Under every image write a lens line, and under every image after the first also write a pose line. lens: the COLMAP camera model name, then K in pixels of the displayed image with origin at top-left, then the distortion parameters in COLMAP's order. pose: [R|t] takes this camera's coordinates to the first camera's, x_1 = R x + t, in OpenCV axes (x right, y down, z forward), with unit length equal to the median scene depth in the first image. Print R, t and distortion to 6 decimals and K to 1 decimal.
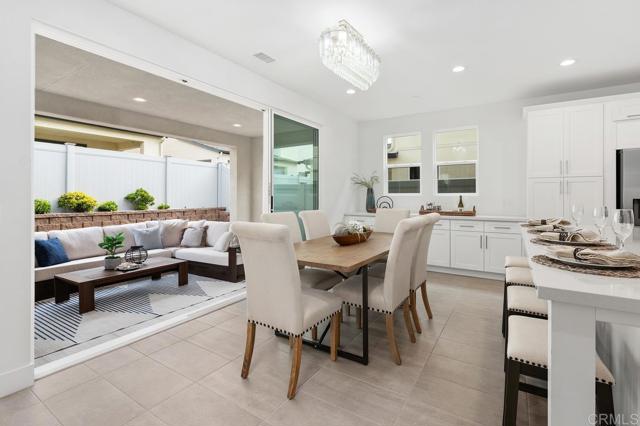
lens RADIAL K [[304.2, 0, 318.3], [0, 304.2, 197.9], [0, 0, 1]] dist [0.000540, 0.000020]
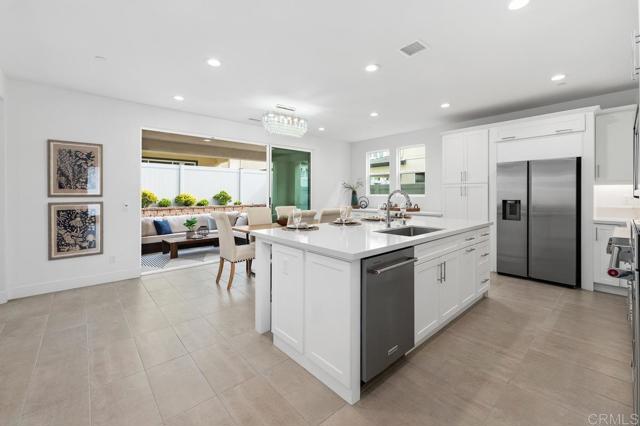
lens RADIAL K [[267.8, 0, 318.8], [0, 267.8, 194.8], [0, 0, 1]] dist [0.000547, -0.000139]
pose [[0.963837, -0.001846, -0.266485, 0.328567], [0.000883, 0.999993, -0.003735, -0.008700], [0.266489, 0.003365, 0.963832, -0.219420]]
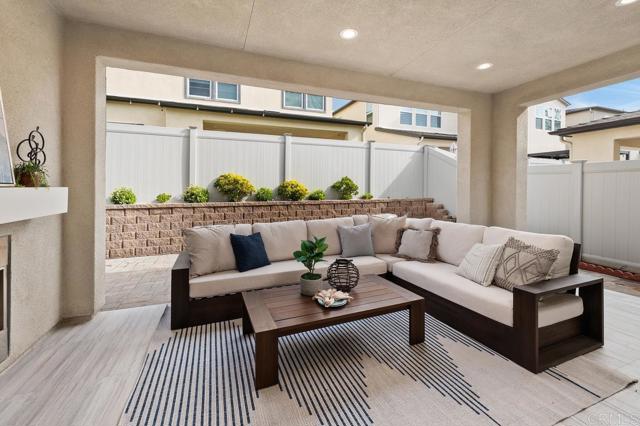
lens RADIAL K [[267.8, 0, 318.8], [0, 267.8, 194.8], [0, 0, 1]] dist [0.000547, -0.000139]
pose [[0.813584, 0.014709, -0.581261, -0.237861], [-0.001918, 0.999742, 0.022614, 0.009242], [0.581444, -0.017283, 0.813403, 0.390083]]
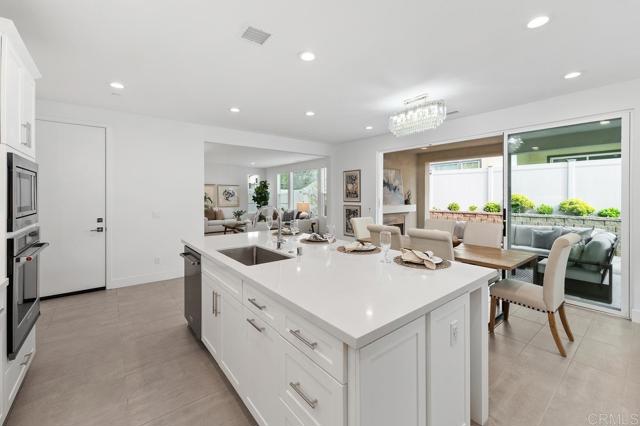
lens RADIAL K [[267.8, 0, 318.8], [0, 267.8, 194.8], [0, 0, 1]] dist [0.000547, -0.000139]
pose [[-0.314785, -0.003357, -0.949157, 0.684106], [-0.007961, 0.999968, -0.000896, -0.033368], [0.949130, 0.007274, -0.314801, 0.447115]]
